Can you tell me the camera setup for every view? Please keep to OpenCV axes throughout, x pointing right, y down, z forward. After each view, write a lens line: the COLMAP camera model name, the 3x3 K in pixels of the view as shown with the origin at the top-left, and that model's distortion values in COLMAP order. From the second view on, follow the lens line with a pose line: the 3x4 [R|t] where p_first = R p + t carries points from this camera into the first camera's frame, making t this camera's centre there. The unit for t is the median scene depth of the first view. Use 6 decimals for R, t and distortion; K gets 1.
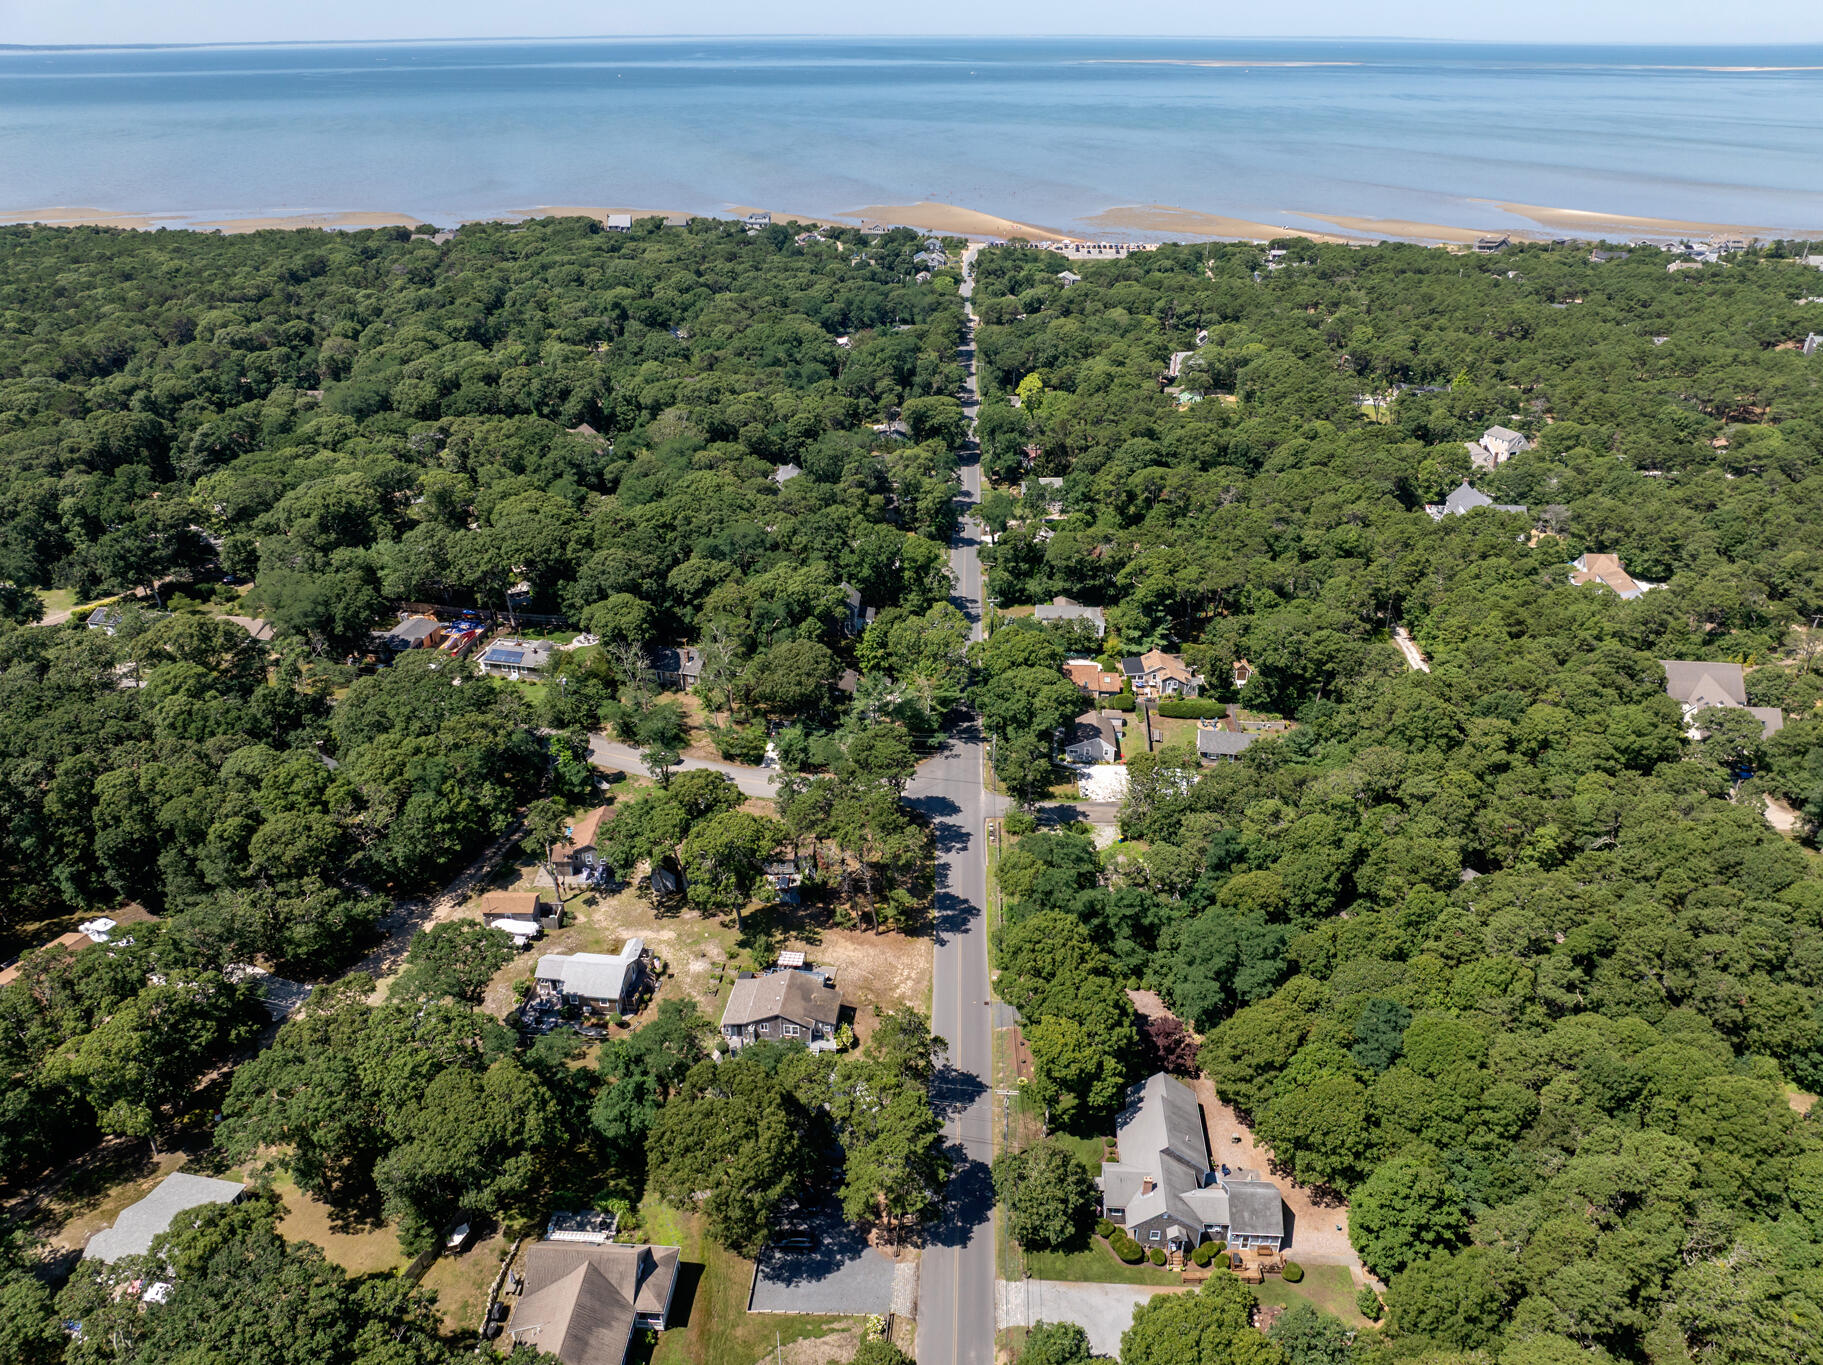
lens RADIAL K [[1282.9, 0, 918.9], [0, 1282.9, 680.7], [0, 0, 1]] dist [-0.035010, -0.010507]
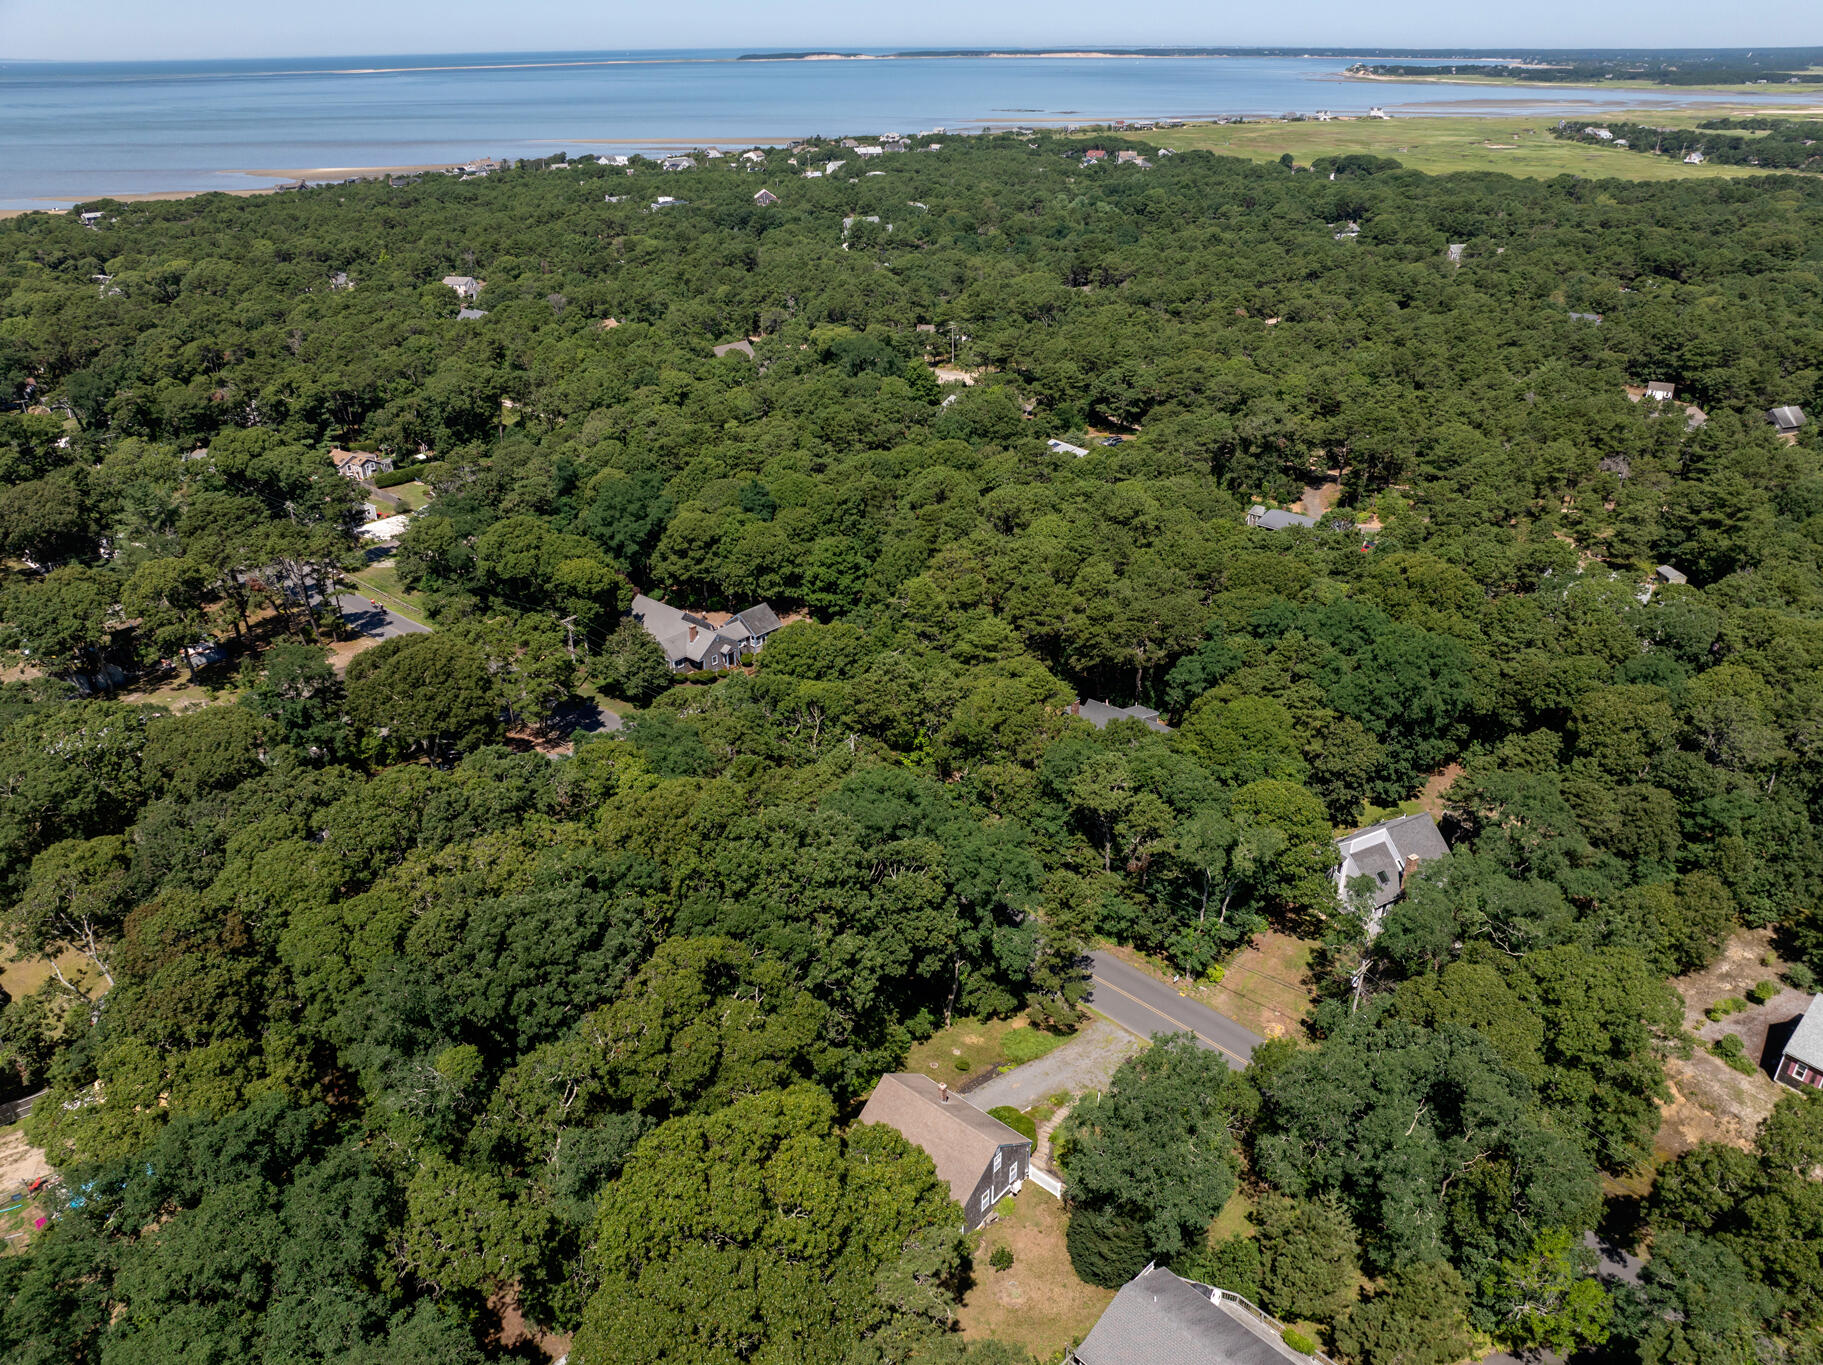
lens RADIAL K [[1282.5, 0, 918.5], [0, 1282.5, 685.4], [0, 0, 1]] dist [-0.036852, -0.002558]
pose [[0.607195, -0.362090, 0.707251, -0.313059], [0.366789, 0.917343, 0.154752, 0.157357], [-0.704826, 0.165447, 0.689817, -0.042277]]
